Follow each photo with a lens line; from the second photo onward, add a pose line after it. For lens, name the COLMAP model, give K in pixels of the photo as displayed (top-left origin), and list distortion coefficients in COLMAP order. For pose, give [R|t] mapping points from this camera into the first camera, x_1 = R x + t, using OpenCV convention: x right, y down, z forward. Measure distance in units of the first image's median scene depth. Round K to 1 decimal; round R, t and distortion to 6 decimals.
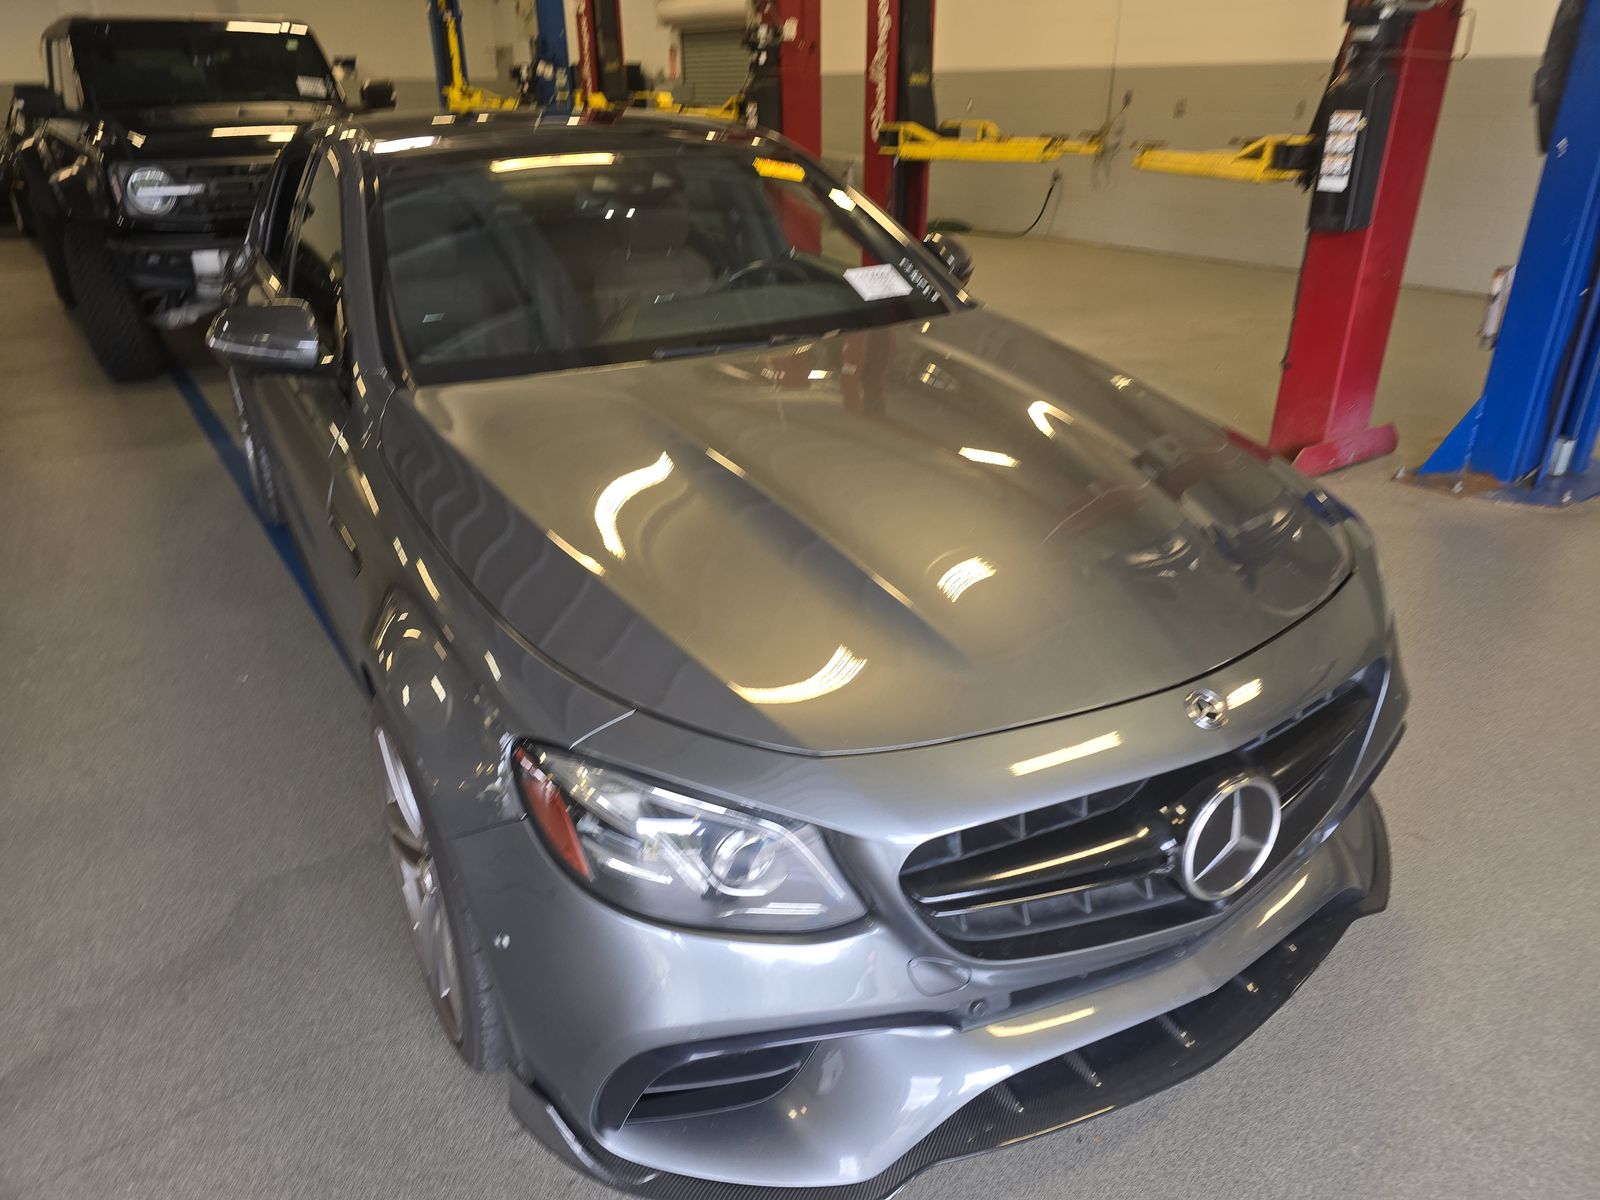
lens RADIAL K [[1069.2, 0, 807.4], [0, 1069.2, 603.6], [0, 0, 1]] dist [0.039492, -0.031115]
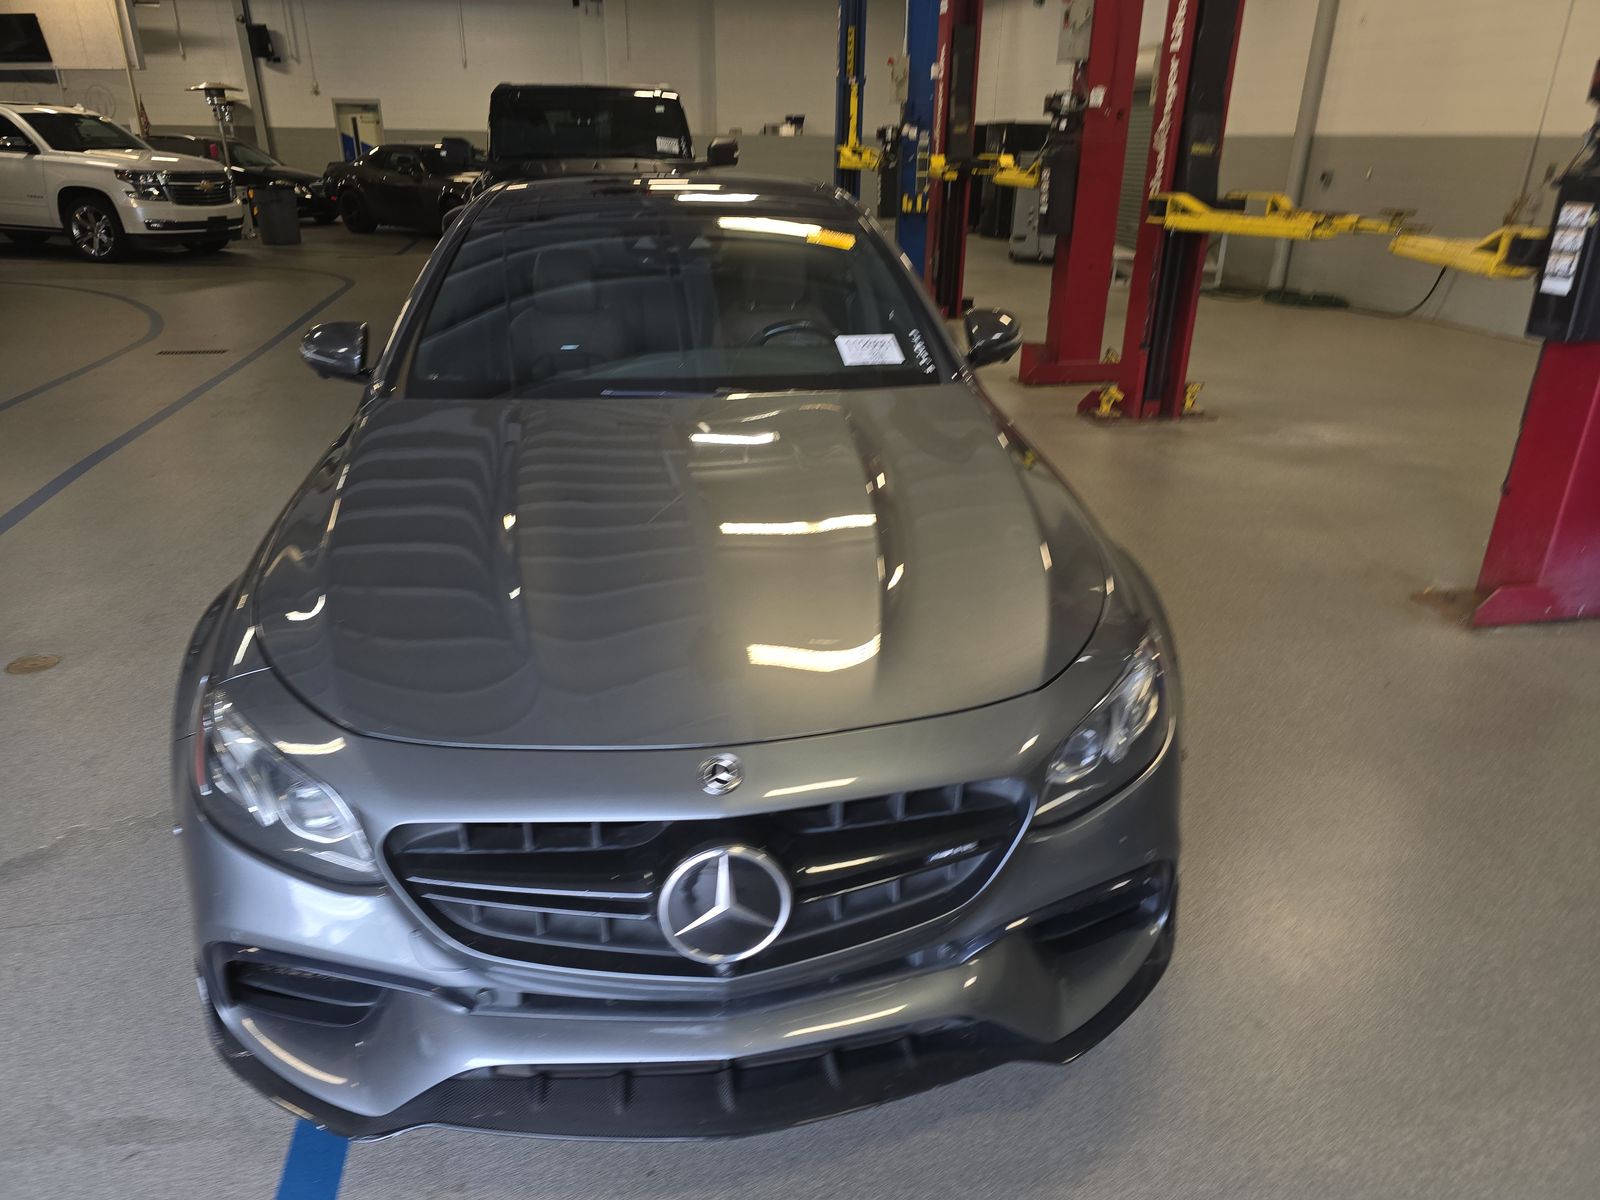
lens RADIAL K [[1069.2, 0, 801.2], [0, 1069.2, 602.2], [0, 0, 1]] dist [0.039492, -0.031115]
pose [[0.921319, 0.169744, -0.349797, 0.179698], [-0.184685, 0.982752, -0.009539, -0.016415], [0.342144, 0.073391, 0.936777, 0.010428]]
